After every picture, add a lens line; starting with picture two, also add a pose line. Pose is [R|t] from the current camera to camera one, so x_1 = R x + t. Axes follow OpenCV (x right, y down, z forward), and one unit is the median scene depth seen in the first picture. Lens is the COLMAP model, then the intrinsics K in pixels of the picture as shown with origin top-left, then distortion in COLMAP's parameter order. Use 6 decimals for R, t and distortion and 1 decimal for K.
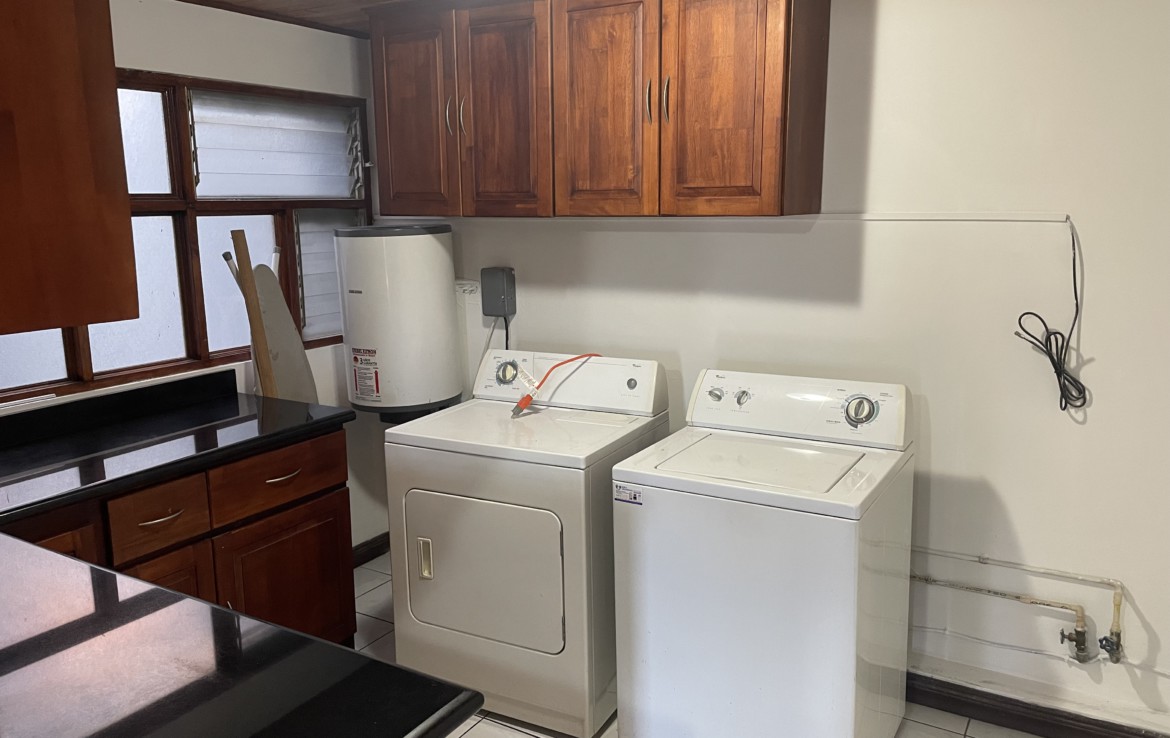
lens RADIAL K [[890.4, 0, 587.2], [0, 890.4, 369.9], [0, 0, 1]] dist [0.035313, -0.035457]
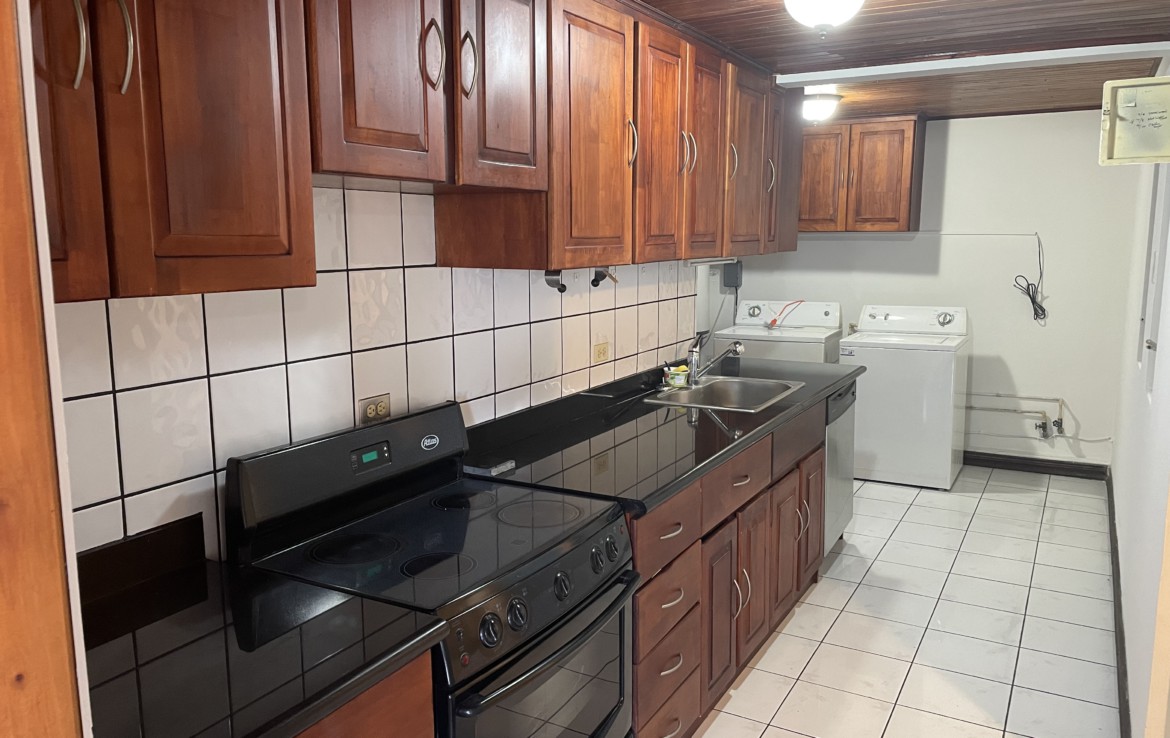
lens RADIAL K [[890.4, 0, 582.1], [0, 890.4, 367.5], [0, 0, 1]] dist [0.035313, -0.035457]
pose [[0.999502, 0.006062, 0.030975, -0.634800], [-0.004846, 0.999221, -0.039175, 0.245948], [-0.031189, 0.039005, 0.998752, -1.133370]]
